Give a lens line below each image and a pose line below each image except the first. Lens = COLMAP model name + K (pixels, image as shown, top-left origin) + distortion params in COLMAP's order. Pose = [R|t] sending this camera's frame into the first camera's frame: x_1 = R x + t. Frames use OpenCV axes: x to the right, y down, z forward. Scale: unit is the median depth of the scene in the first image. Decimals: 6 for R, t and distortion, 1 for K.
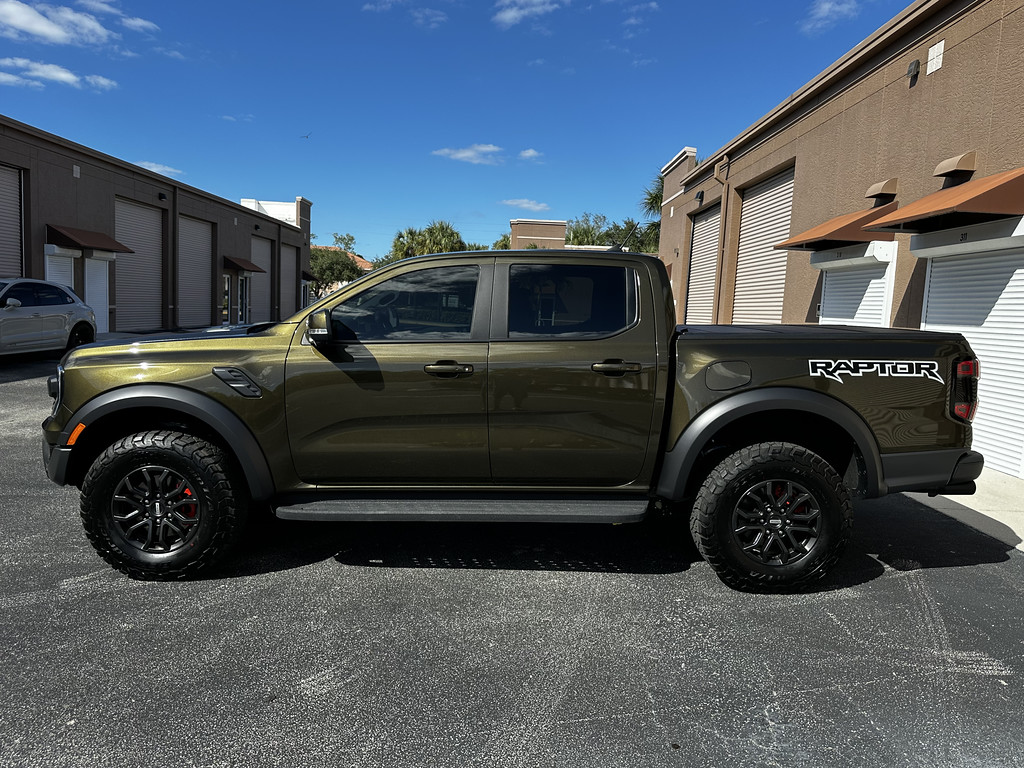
lens RADIAL K [[757.7, 0, 508.5], [0, 757.7, 389.9], [0, 0, 1]] dist [0.031107, -0.039921]
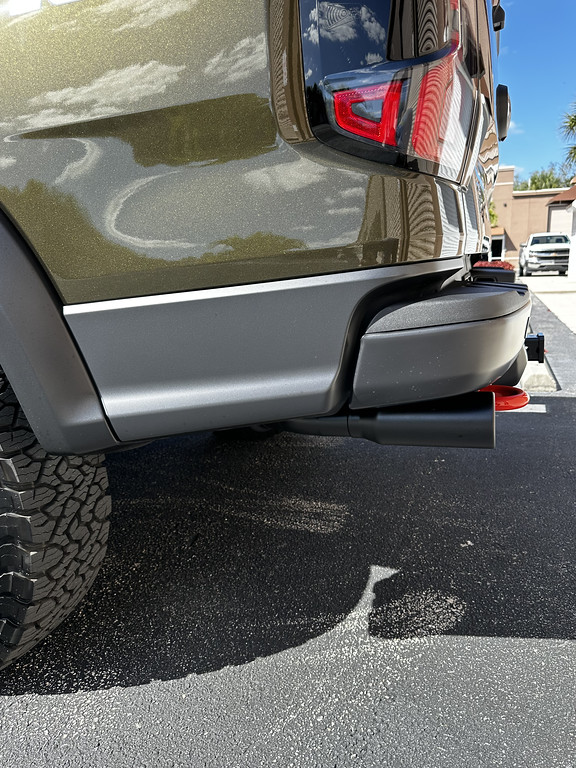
lens RADIAL K [[568.3, 0, 290.2], [0, 568.3, 386.0], [0, 0, 1]] dist [0.031107, -0.039921]
pose [[0.930441, -0.008513, -0.366344, 0.646421], [0.040959, 0.995881, 0.080885, 0.101582], [0.364146, -0.090264, 0.926957, 0.820308]]
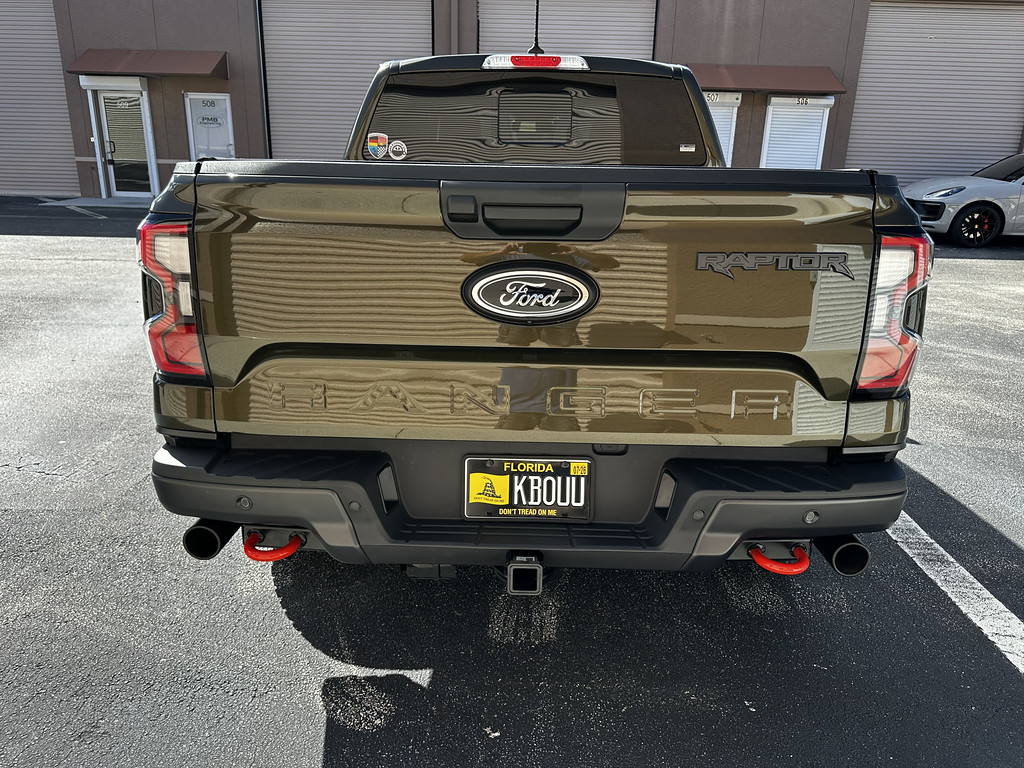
lens RADIAL K [[757.7, 0, 508.5], [0, 757.7, 389.9], [0, 0, 1]] dist [0.031107, -0.039921]
pose [[-0.057537, 0.259968, -0.963902, 1.020095], [-0.144114, 0.953226, 0.265691, -0.084612], [0.987887, 0.154199, -0.017381, 1.215790]]
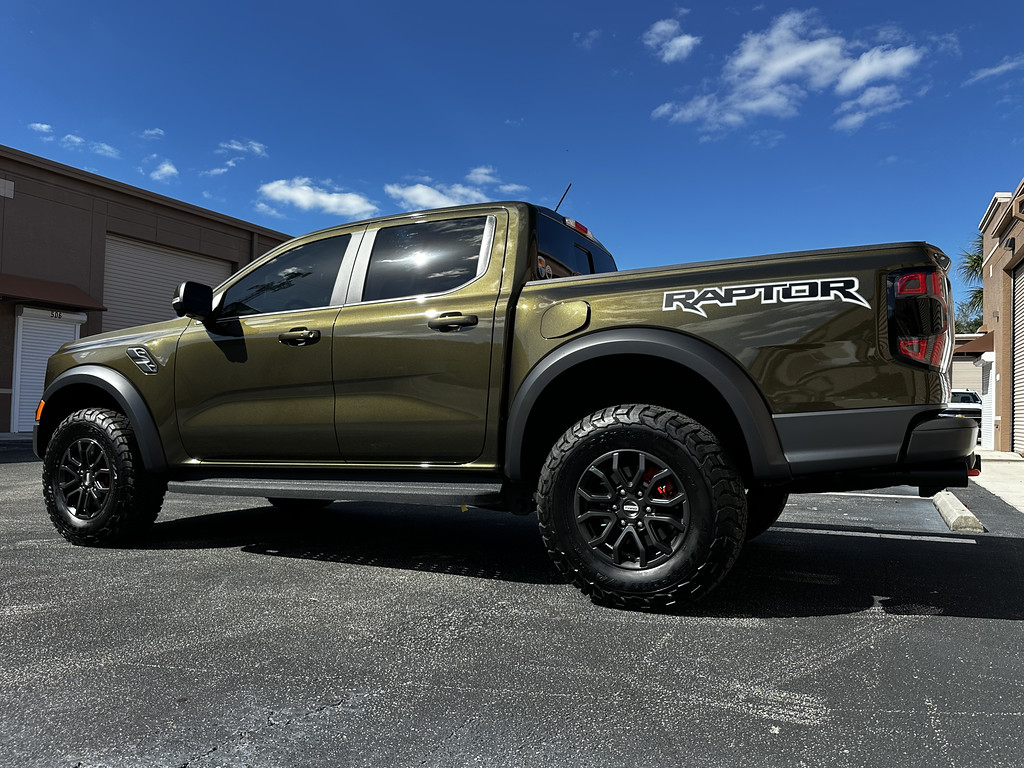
lens RADIAL K [[748.2, 0, 512.0], [0, 748.2, 384.0], [0, 0, 1]] dist [0.083453, -0.127679]
pose [[0.890305, -0.046000, -0.453035, 0.589726], [-0.030230, 0.986719, -0.159596, 0.174567], [0.454360, 0.155784, 0.877091, 0.281322]]
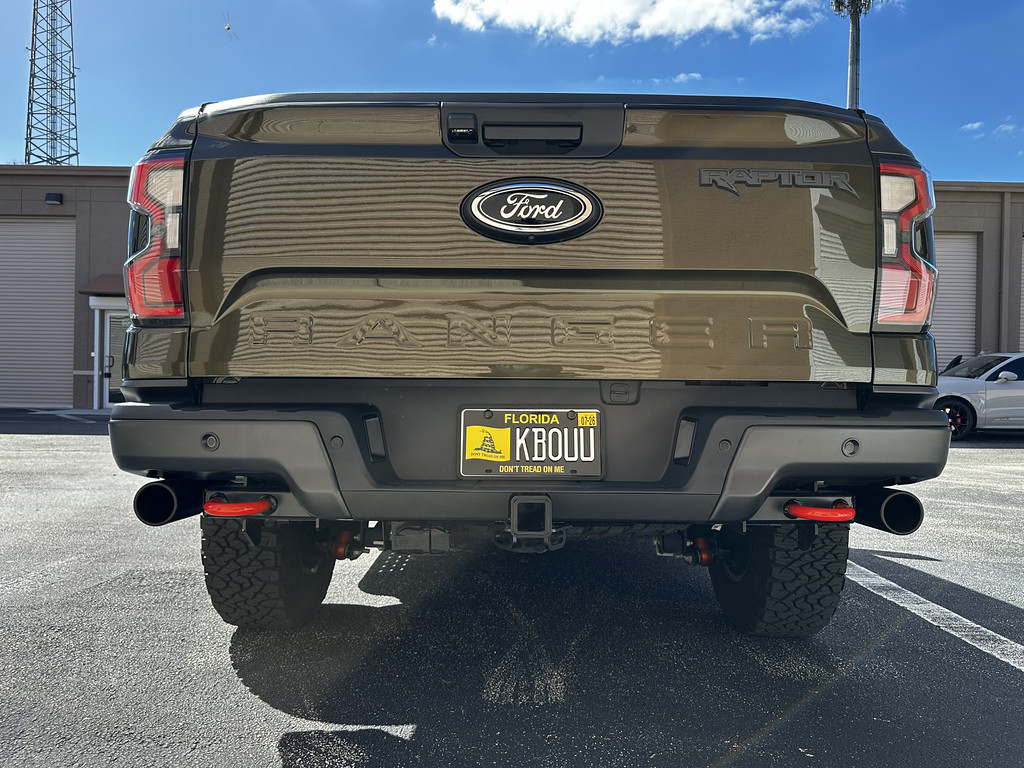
lens RADIAL K [[757.7, 0, 508.5], [0, 757.7, 389.9], [0, 0, 1]] dist [0.031107, -0.039921]
pose [[-0.035886, -0.051081, -0.998050, 1.005506], [-0.138848, 0.989262, -0.045639, 0.074799], [0.989663, 0.136939, -0.042593, 1.229160]]
